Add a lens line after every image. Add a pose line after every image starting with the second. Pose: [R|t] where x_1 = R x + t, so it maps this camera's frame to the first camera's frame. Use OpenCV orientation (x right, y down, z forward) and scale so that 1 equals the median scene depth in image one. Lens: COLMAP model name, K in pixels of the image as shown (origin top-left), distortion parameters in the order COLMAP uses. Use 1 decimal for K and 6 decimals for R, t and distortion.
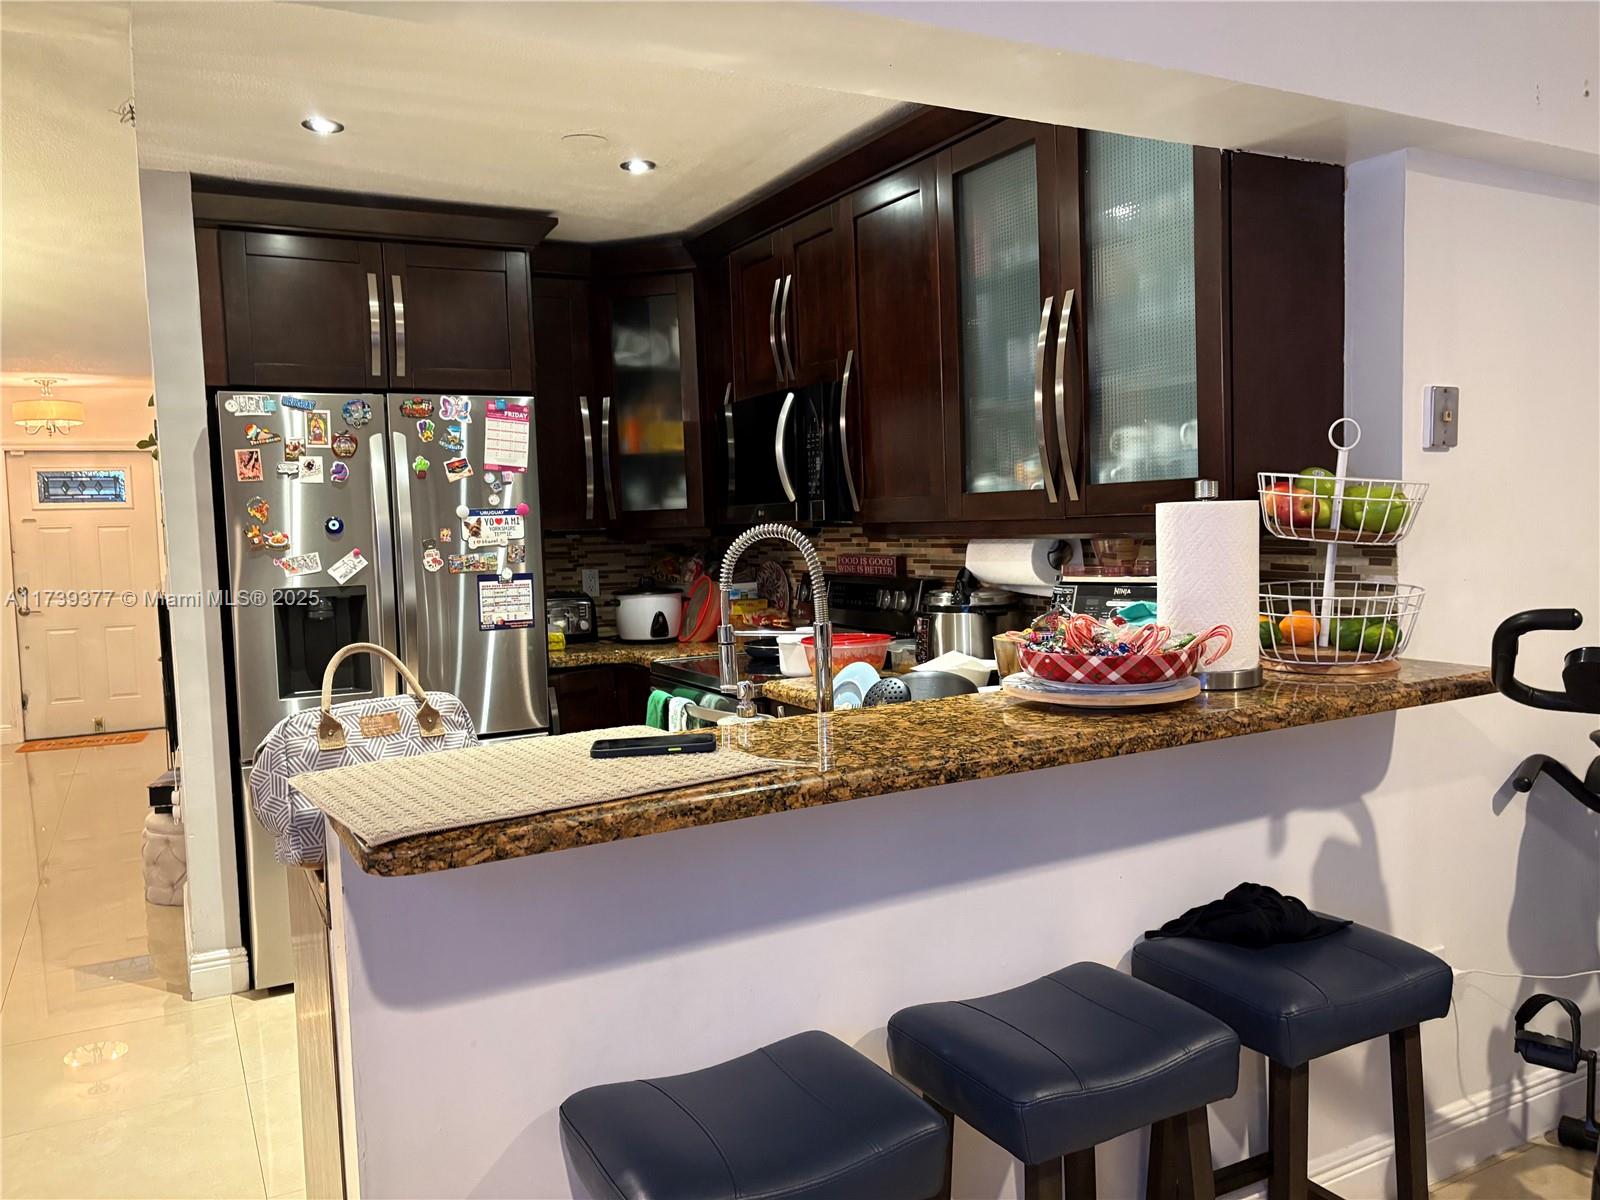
lens RADIAL K [[1181.7, 0, 800.0], [0, 1181.7, 600.0], [0, 0, 1]] dist [0.045456, -0.073618]
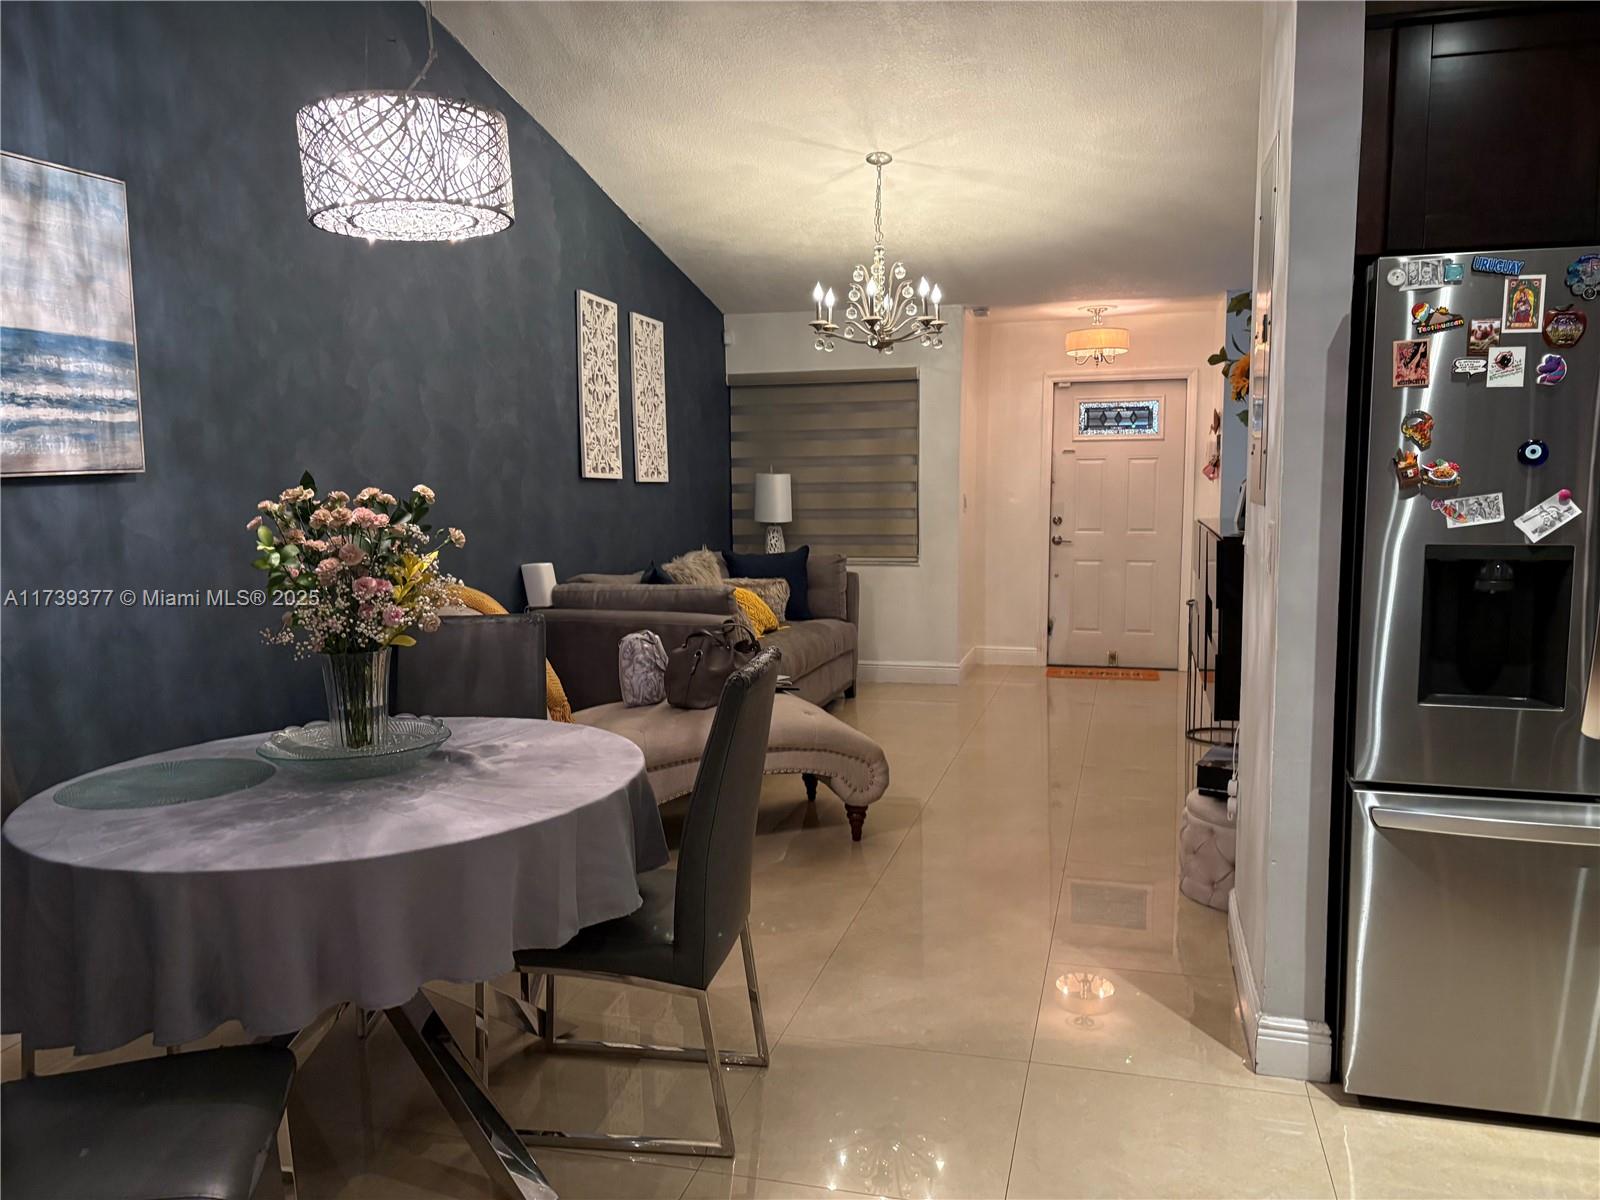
lens RADIAL K [[1181.7, 0, 800.0], [0, 1181.7, 600.0], [0, 0, 1]] dist [0.045456, -0.073618]
pose [[0.714191, 0.098929, -0.692925, -0.215948], [-0.064280, 0.995048, 0.075811, -0.005593], [0.696993, -0.009603, 0.717013, 0.245211]]
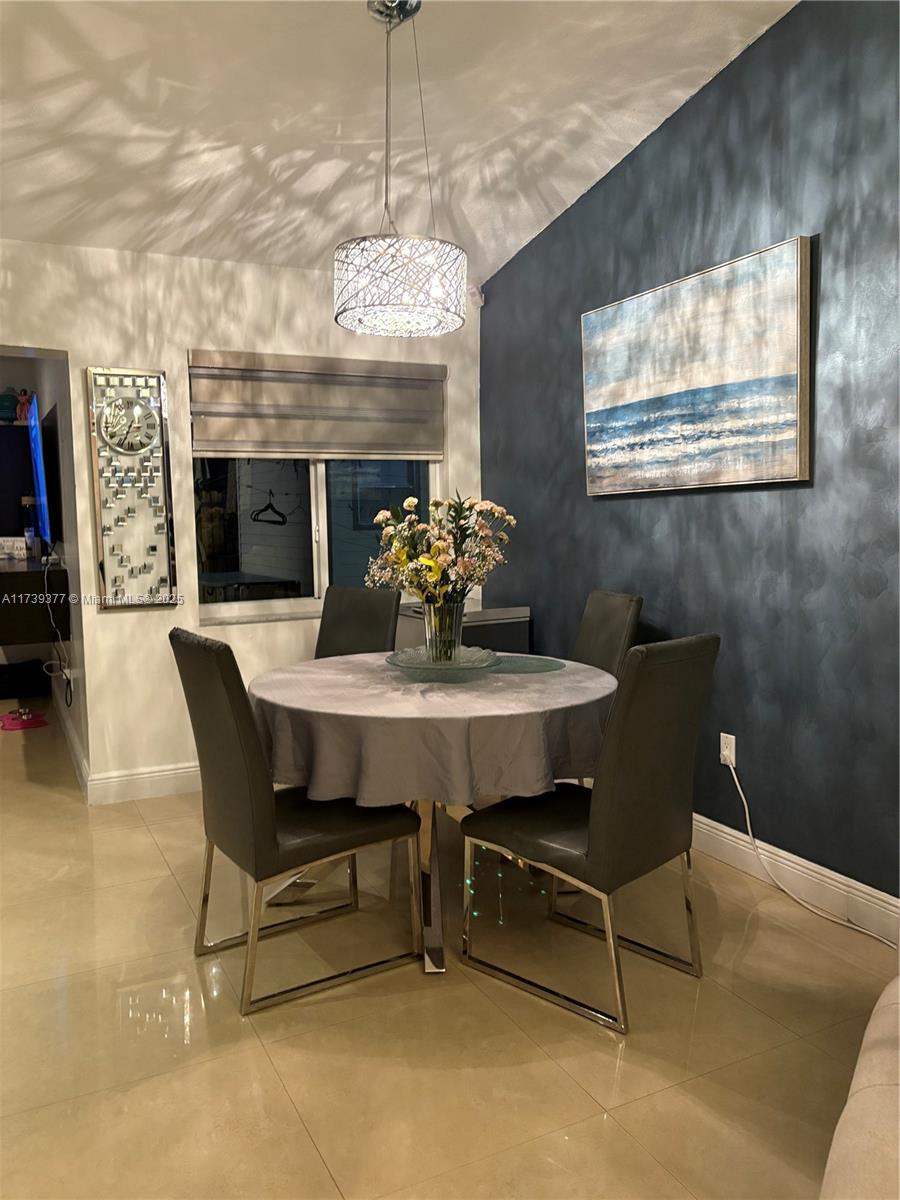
lens RADIAL K [[957.8, 0, 449.8], [0, 957.8, 584.8], [0, 0, 1]] dist [0.057927, 0.003312]
pose [[-0.998195, 0.040920, 0.043949, -0.734826], [0.047236, 0.986953, 0.153925, -0.043410], [-0.037077, 0.155723, -0.987105, 1.111029]]
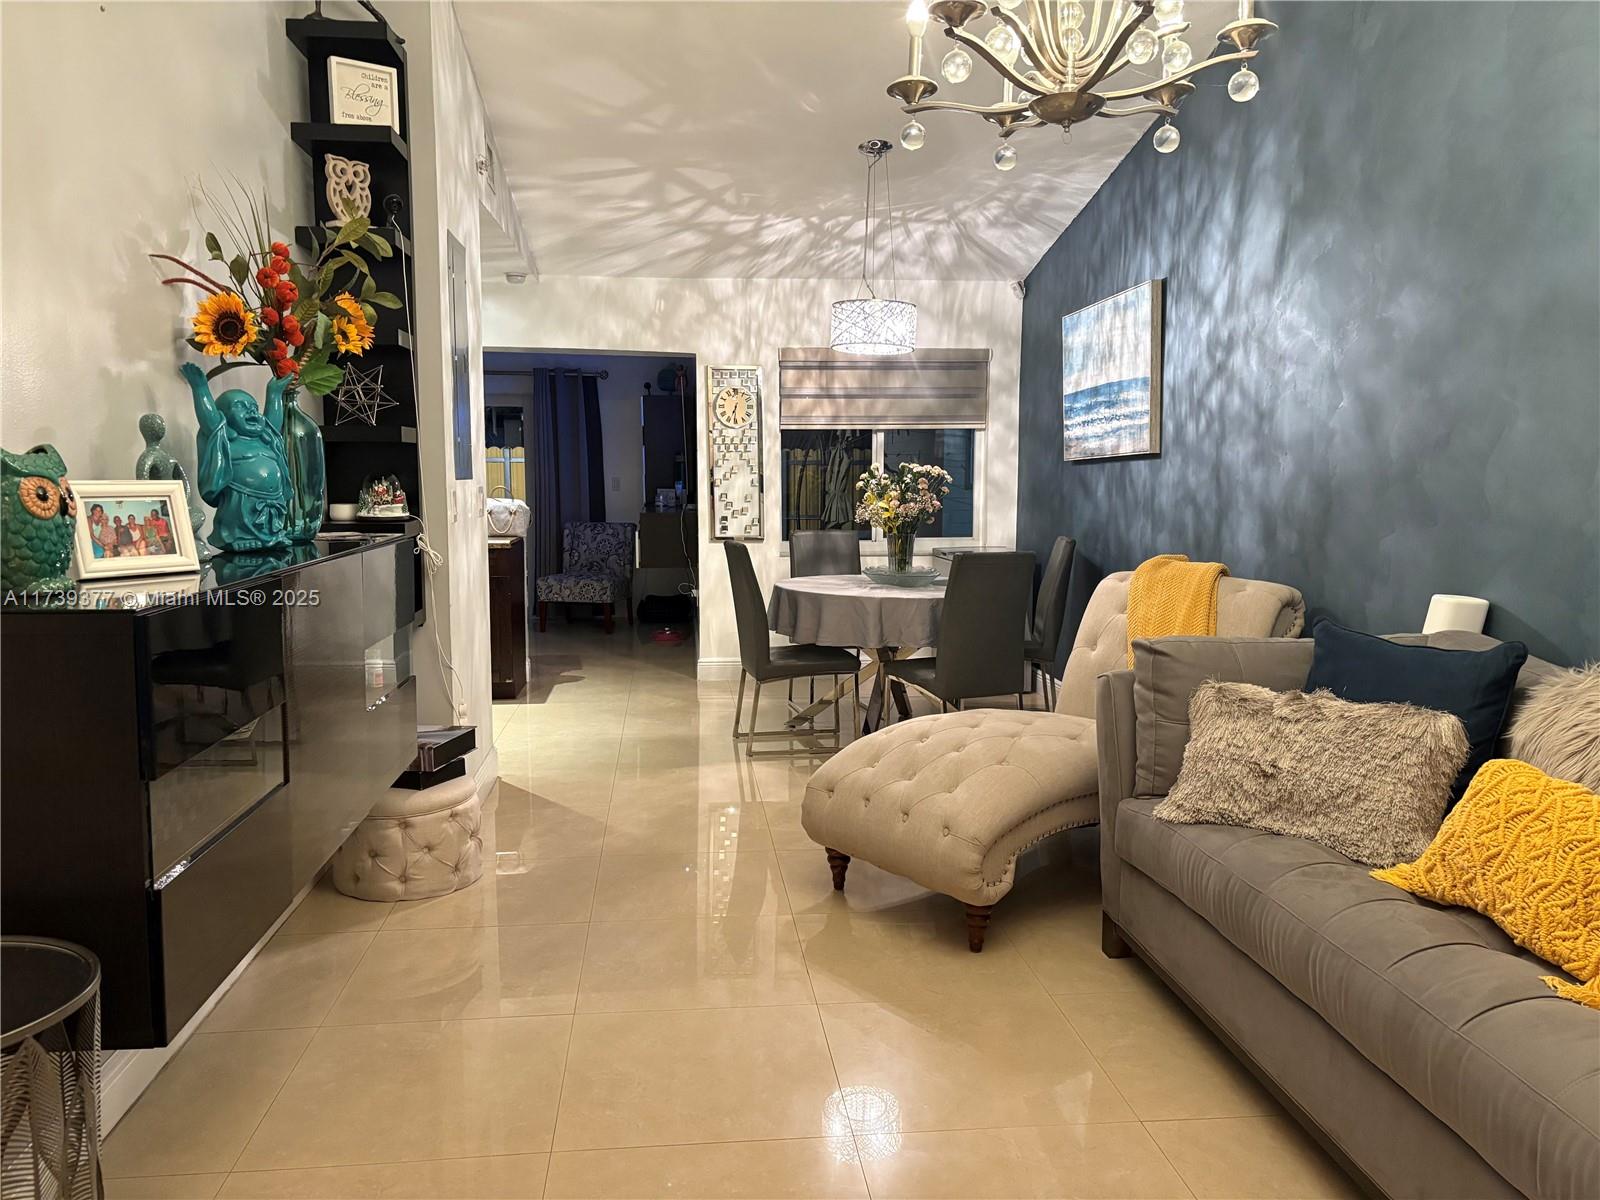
lens RADIAL K [[1277.0, 0, 800.0], [0, 1277.0, 600.0], [0, 0, 1]] dist [0.057927, 0.003312]
pose [[-0.922600, -0.007156, 0.385691, -1.098573], [0.059154, 0.985378, 0.159785, -0.077184], [-0.381195, 0.170233, -0.908686, 1.685031]]
